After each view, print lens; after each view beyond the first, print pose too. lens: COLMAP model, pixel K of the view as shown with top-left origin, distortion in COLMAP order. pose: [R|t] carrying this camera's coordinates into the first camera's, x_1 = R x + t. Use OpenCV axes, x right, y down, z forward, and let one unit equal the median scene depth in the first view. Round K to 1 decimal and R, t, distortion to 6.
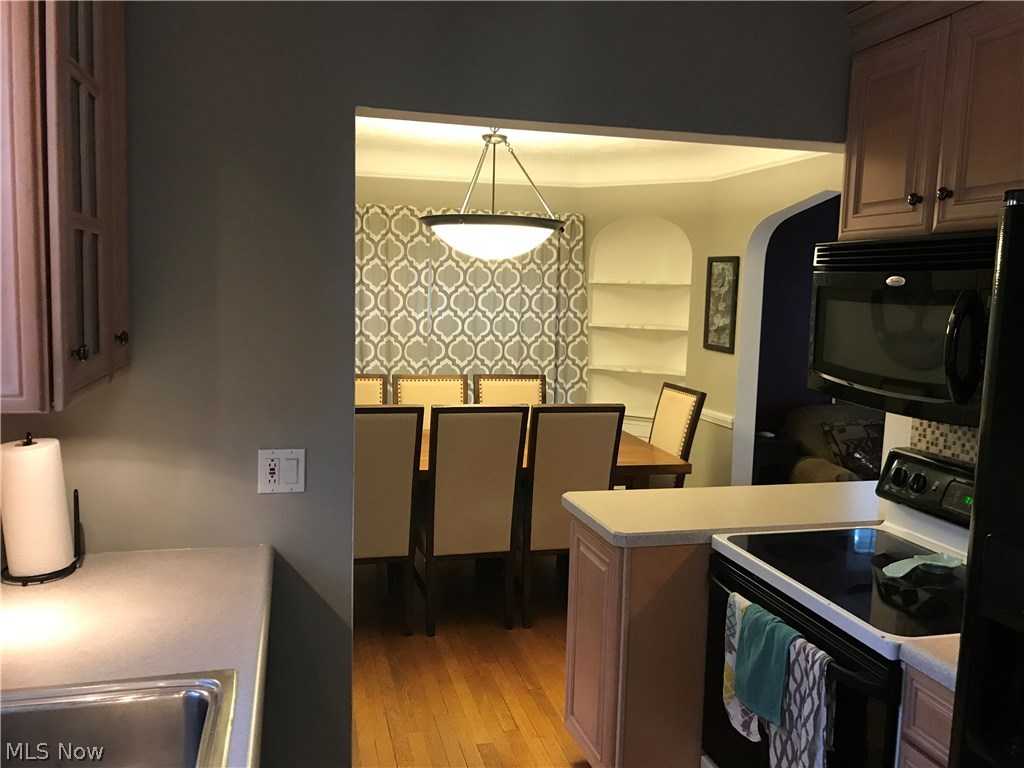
lens RADIAL K [[833.4, 0, 508.4], [0, 833.4, 387.9], [0, 0, 1]] dist [-0.002009, -0.019981]
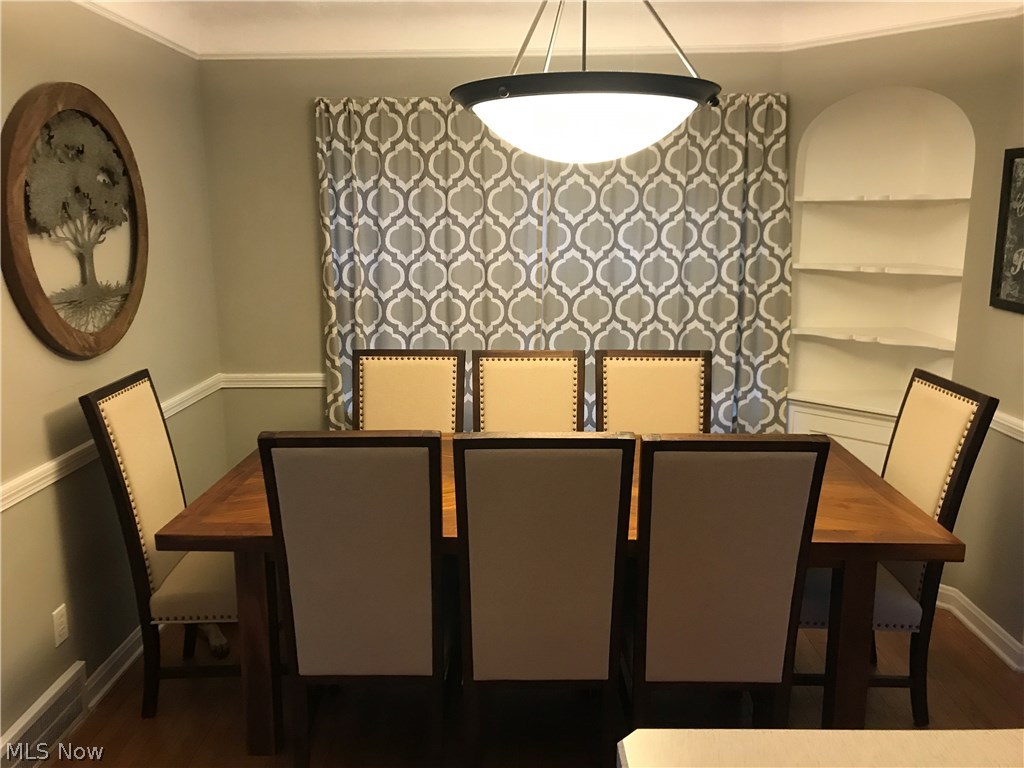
lens RADIAL K [[833.4, 0, 514.0], [0, 833.4, 375.8], [0, 0, 1]] dist [-0.002009, -0.019981]
pose [[0.962554, 0.016282, -0.270600, 0.066990], [0.001895, 0.997766, 0.066777, -0.036024], [0.271082, -0.064789, 0.960373, 0.327391]]
